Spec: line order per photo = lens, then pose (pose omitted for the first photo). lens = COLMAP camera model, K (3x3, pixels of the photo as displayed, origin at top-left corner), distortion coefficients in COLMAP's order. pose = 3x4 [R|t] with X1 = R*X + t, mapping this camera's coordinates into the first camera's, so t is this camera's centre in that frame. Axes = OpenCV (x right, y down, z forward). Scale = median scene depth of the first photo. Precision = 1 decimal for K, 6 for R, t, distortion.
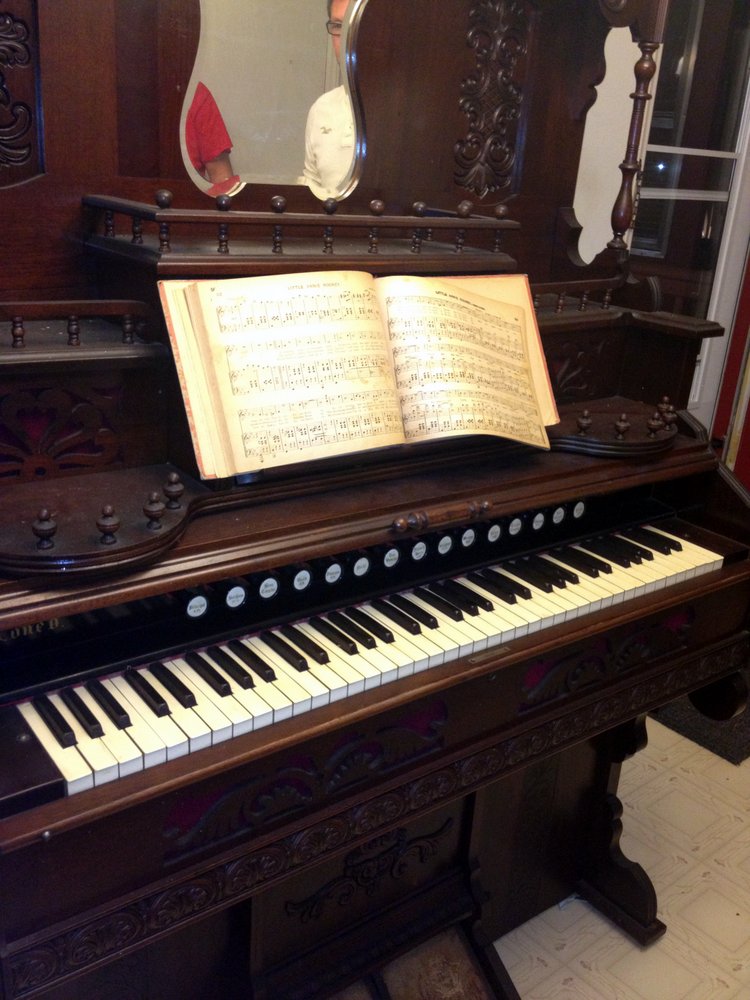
lens RADIAL K [[956.1, 0, 375.0], [0, 956.1, 500.0], [0, 0, 1]] dist [0.010158, -0.026859]
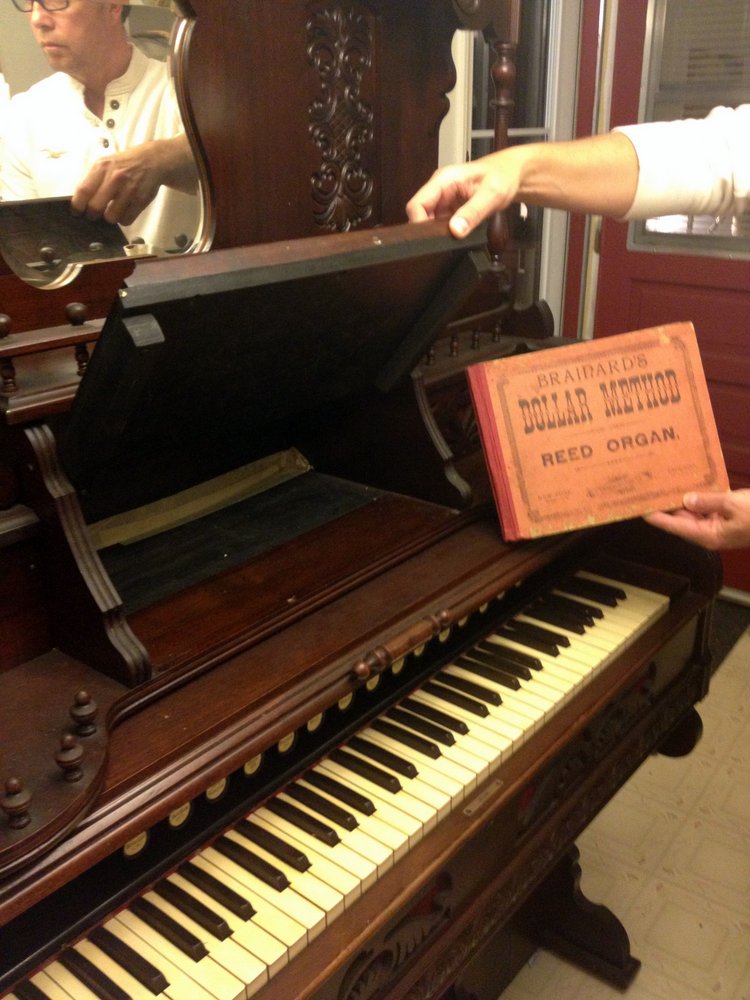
lens RADIAL K [[942.2, 0, 375.0], [0, 942.2, 500.0], [0, 0, 1]] dist [0.085471, -0.178944]
pose [[0.969556, -0.162704, 0.183001, -0.064396], [0.158146, 0.986632, 0.039329, -0.110427], [-0.186954, -0.009191, 0.982326, 0.143112]]
